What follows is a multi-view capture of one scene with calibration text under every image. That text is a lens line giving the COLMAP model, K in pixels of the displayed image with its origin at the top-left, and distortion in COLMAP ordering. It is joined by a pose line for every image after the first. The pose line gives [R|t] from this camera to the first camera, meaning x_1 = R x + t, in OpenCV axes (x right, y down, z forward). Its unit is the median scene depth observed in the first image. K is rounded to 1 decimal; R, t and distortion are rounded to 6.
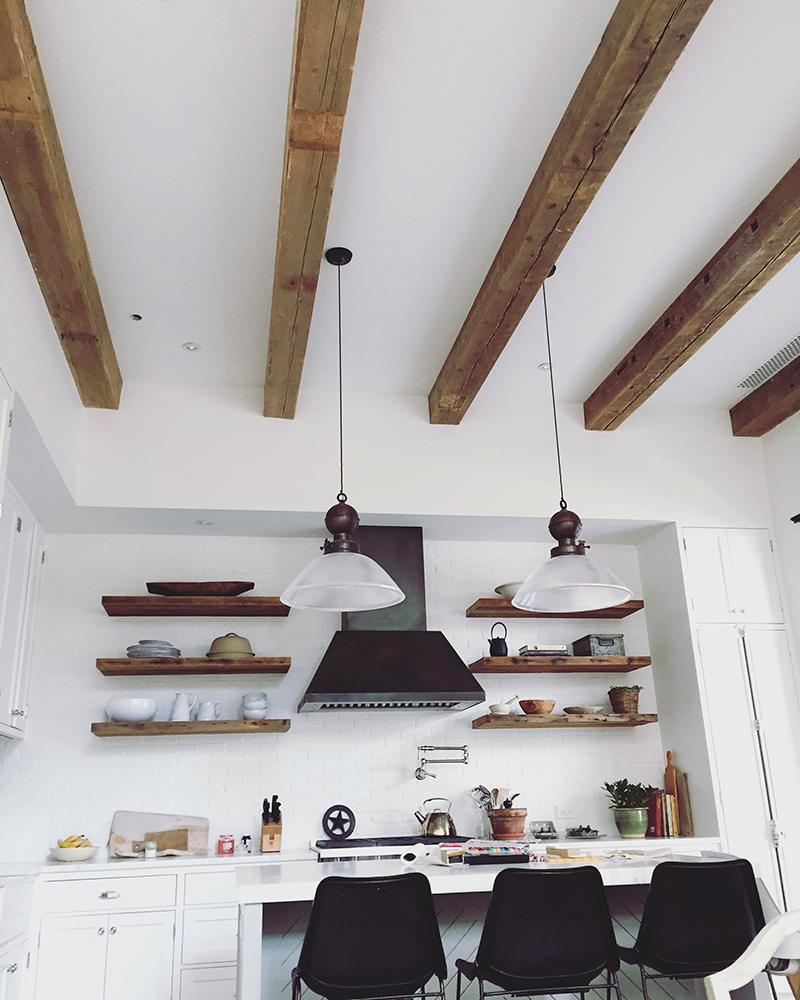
lens RADIAL K [[920.1, 0, 401.8], [0, 920.1, 492.0], [0, 0, 1]] dist [0.040350, 0.000000]
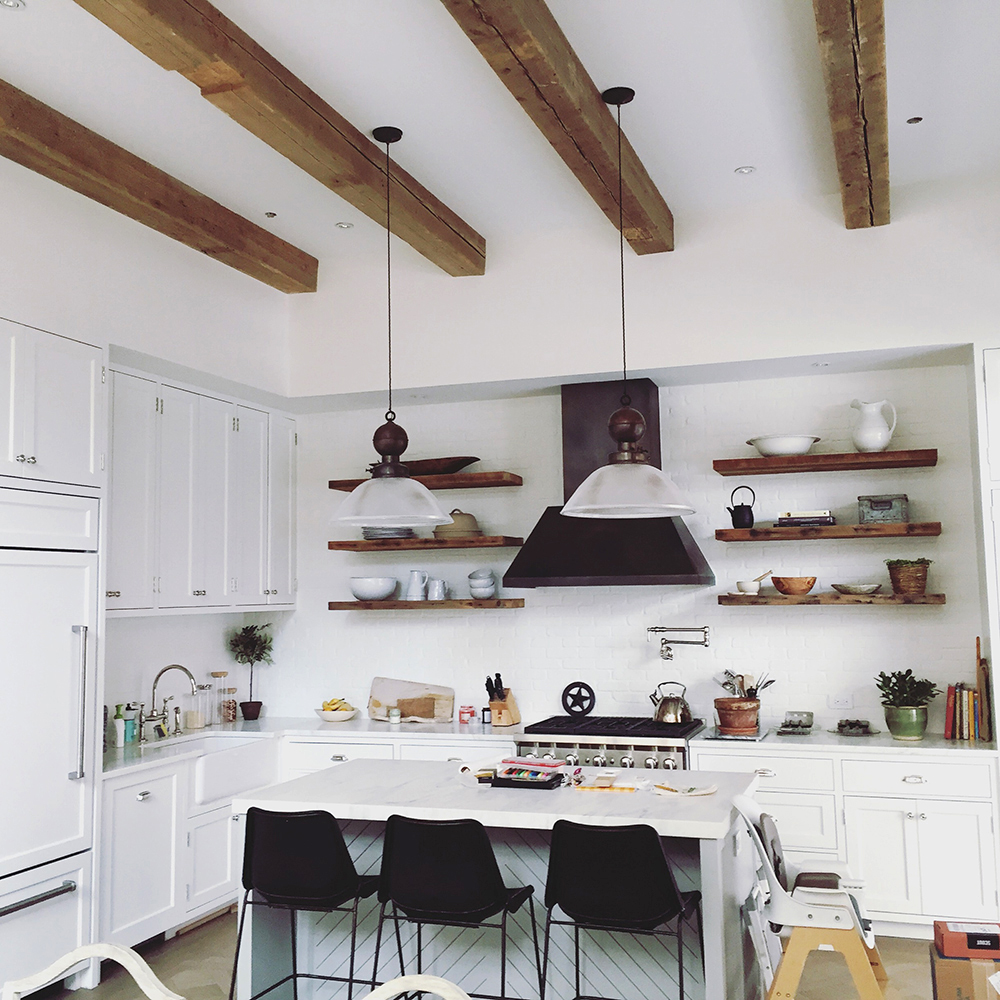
lens RADIAL K [[1146.9, 0, 490.1], [0, 1146.9, 496.6], [0, 0, 1]] dist [0.047532, 0.000000]
pose [[0.865315, -0.024530, -0.500628, 0.458194], [0.149487, 0.965977, 0.211049, -0.110474], [0.478419, -0.257461, 0.839541, 0.014873]]
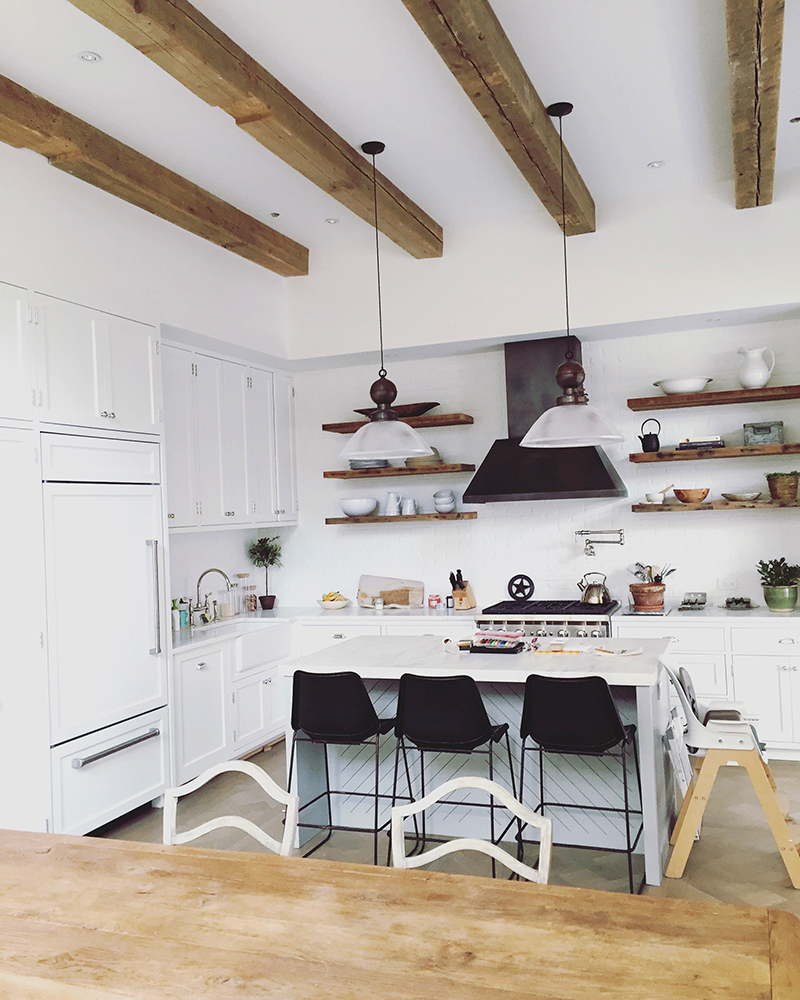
lens RADIAL K [[920.1, 0, 390.3], [0, 920.1, 508.2], [0, 0, 1]] dist [0.040350, 0.000000]
pose [[0.851354, -0.006044, -0.524557, 0.436366], [0.182481, 0.940899, 0.285325, -0.128536], [0.491831, -0.338634, 0.802141, -0.039482]]
